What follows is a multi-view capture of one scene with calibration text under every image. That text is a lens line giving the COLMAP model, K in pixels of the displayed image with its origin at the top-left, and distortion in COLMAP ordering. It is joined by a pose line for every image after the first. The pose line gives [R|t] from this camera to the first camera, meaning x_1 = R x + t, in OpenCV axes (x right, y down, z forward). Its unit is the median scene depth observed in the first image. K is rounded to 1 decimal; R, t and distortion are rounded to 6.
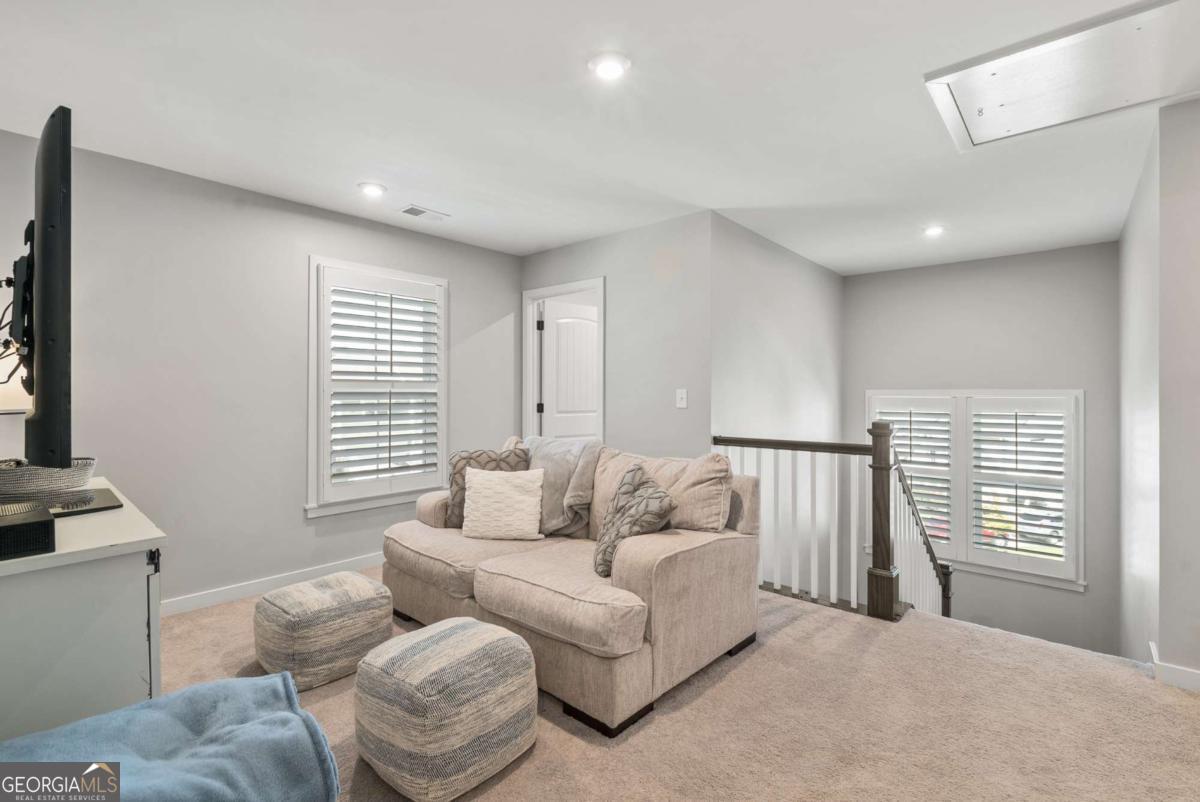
lens RADIAL K [[546.3, 0, 596.8], [0, 546.3, 399.0], [0, 0, 1]] dist [0.000438, 0.000259]
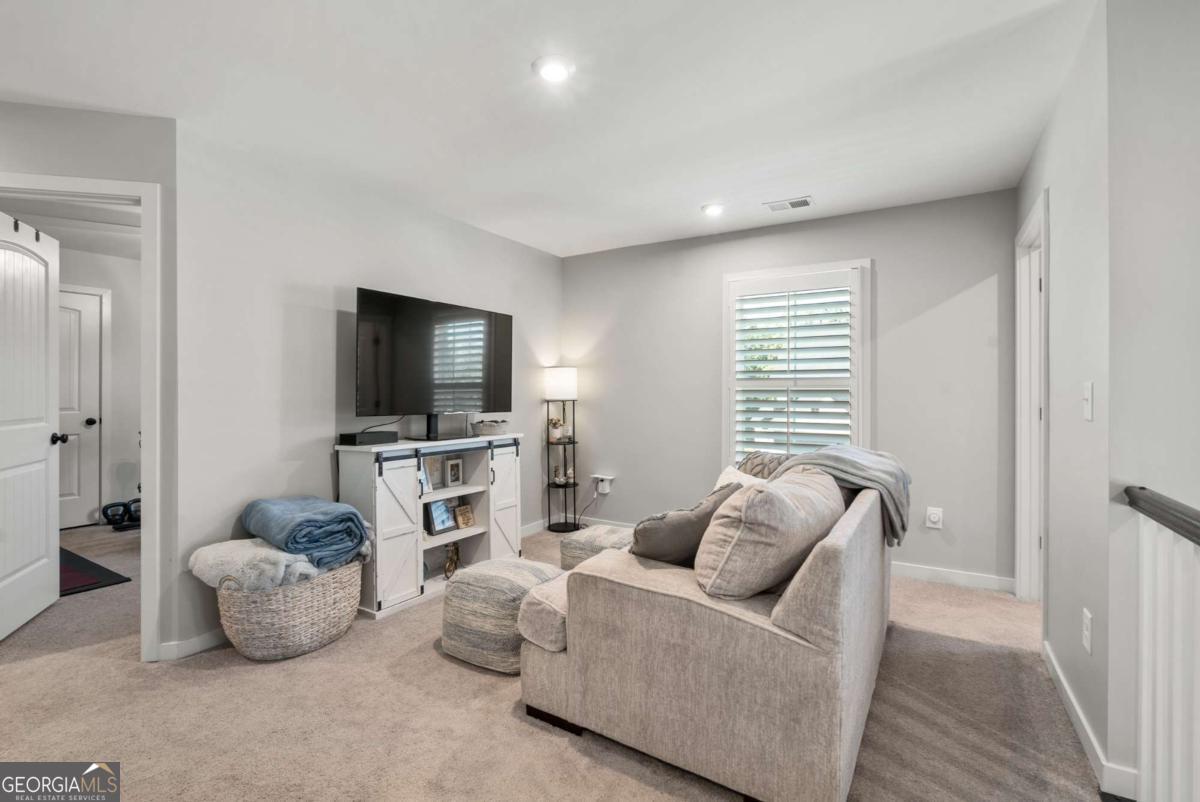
lens RADIAL K [[547.9, 0, 597.9], [0, 547.9, 388.4], [0, 0, 1]] dist [-0.004196, 0.000224]
pose [[0.167203, -0.006903, -0.985898, 0.572218], [-0.008043, 0.999933, -0.008366, -0.002827], [0.985890, 0.009328, 0.167136, 0.493005]]
